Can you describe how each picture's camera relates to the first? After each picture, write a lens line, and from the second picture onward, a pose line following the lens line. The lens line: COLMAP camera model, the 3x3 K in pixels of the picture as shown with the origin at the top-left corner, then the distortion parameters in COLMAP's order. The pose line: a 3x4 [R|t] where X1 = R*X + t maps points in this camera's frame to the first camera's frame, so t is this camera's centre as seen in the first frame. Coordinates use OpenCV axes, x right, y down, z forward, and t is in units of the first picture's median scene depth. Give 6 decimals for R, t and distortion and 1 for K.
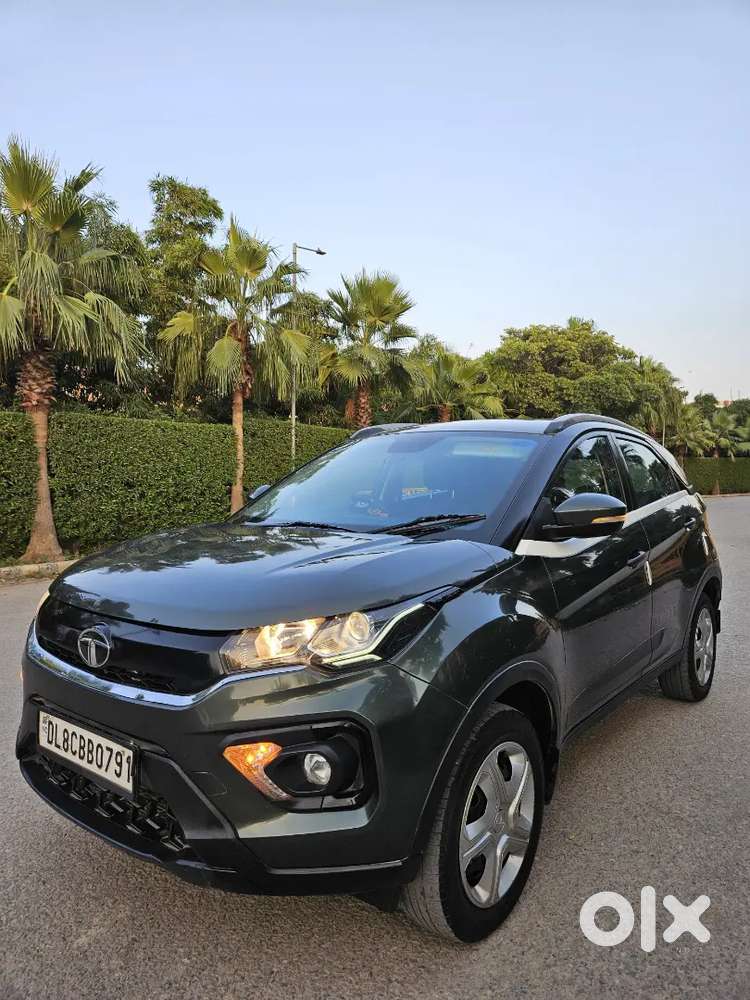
lens RADIAL K [[672.5, 0, 371.2], [0, 672.5, 506.2], [0, 0, 1]] dist [0.051001, -0.032794]
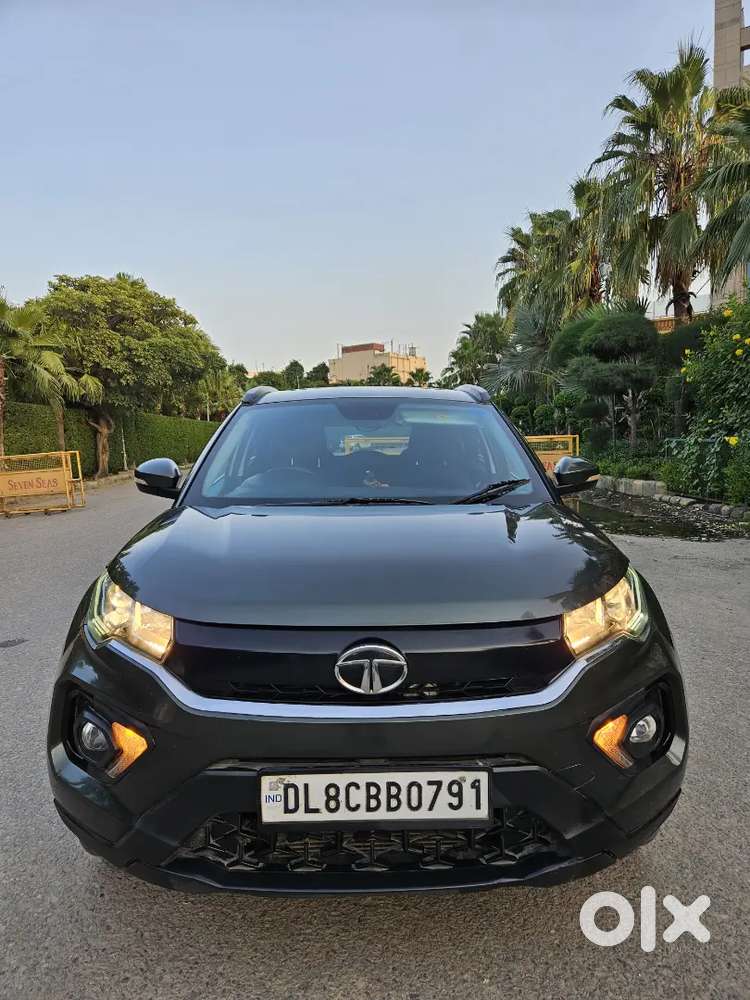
lens RADIAL K [[672.5, 0, 359.3], [0, 672.5, 531.1], [0, 0, 1]] dist [0.051001, -0.032794]
pose [[0.773774, -0.096196, 0.626115, -0.694869], [0.040799, 0.993918, 0.102284, -0.025016], [-0.632147, -0.053600, 0.772992, 0.324830]]
